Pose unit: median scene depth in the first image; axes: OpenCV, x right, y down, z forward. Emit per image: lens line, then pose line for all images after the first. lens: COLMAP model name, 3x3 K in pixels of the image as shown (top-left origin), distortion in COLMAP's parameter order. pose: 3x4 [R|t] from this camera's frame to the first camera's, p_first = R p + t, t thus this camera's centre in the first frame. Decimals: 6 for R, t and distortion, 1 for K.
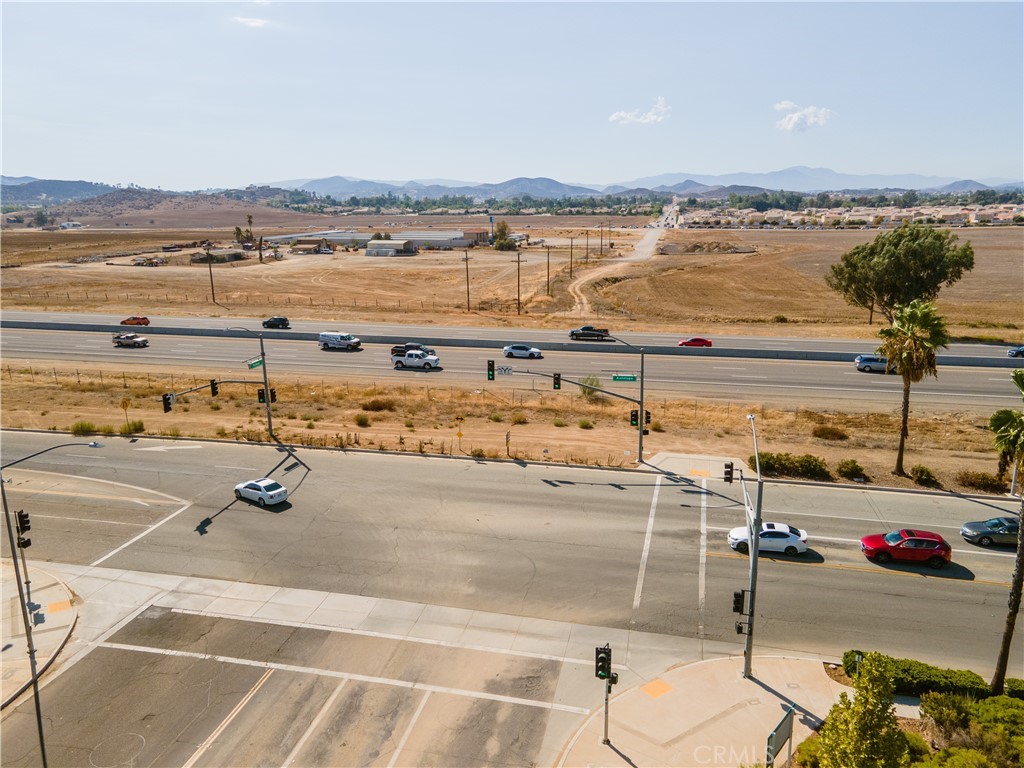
lens RADIAL K [[747.8, 0, 512.0], [0, 747.8, 384.0], [0, 0, 1]] dist [0.020672, 0.042263]
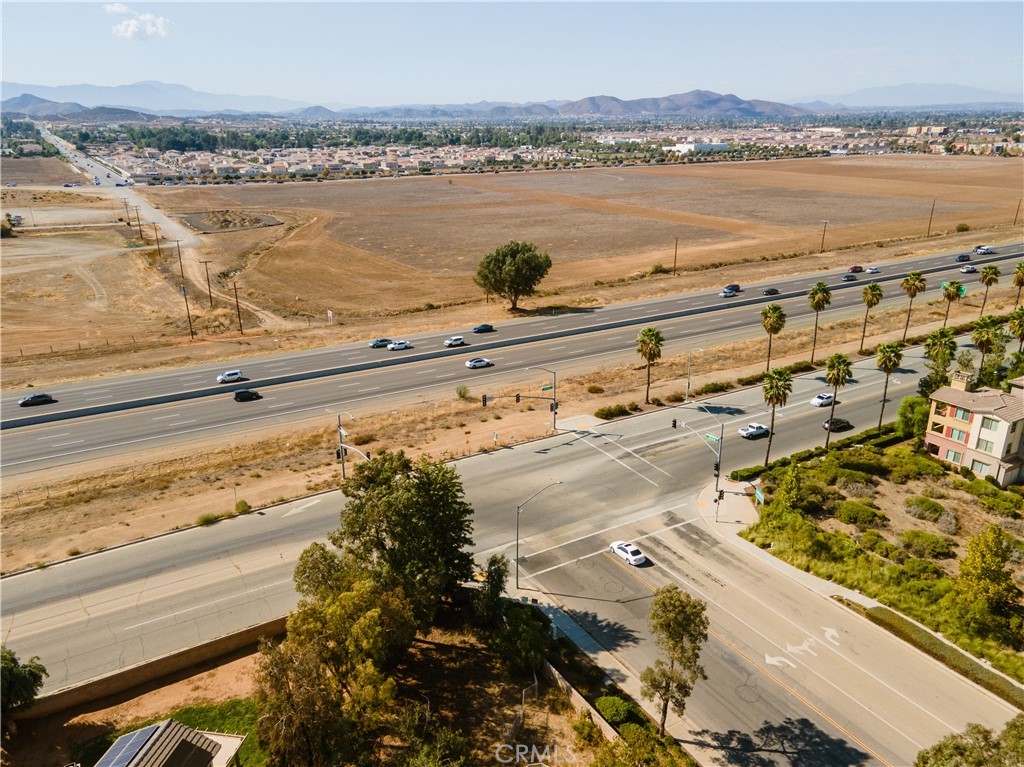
lens RADIAL K [[747.8, 0, 512.0], [0, 747.8, 383.5], [0, 0, 1]] dist [0.020672, 0.042263]
pose [[0.715814, -0.224372, 0.661262, -1.129181], [0.158120, 0.974456, 0.159477, -0.327201], [-0.680153, -0.009598, 0.733007, -0.313199]]
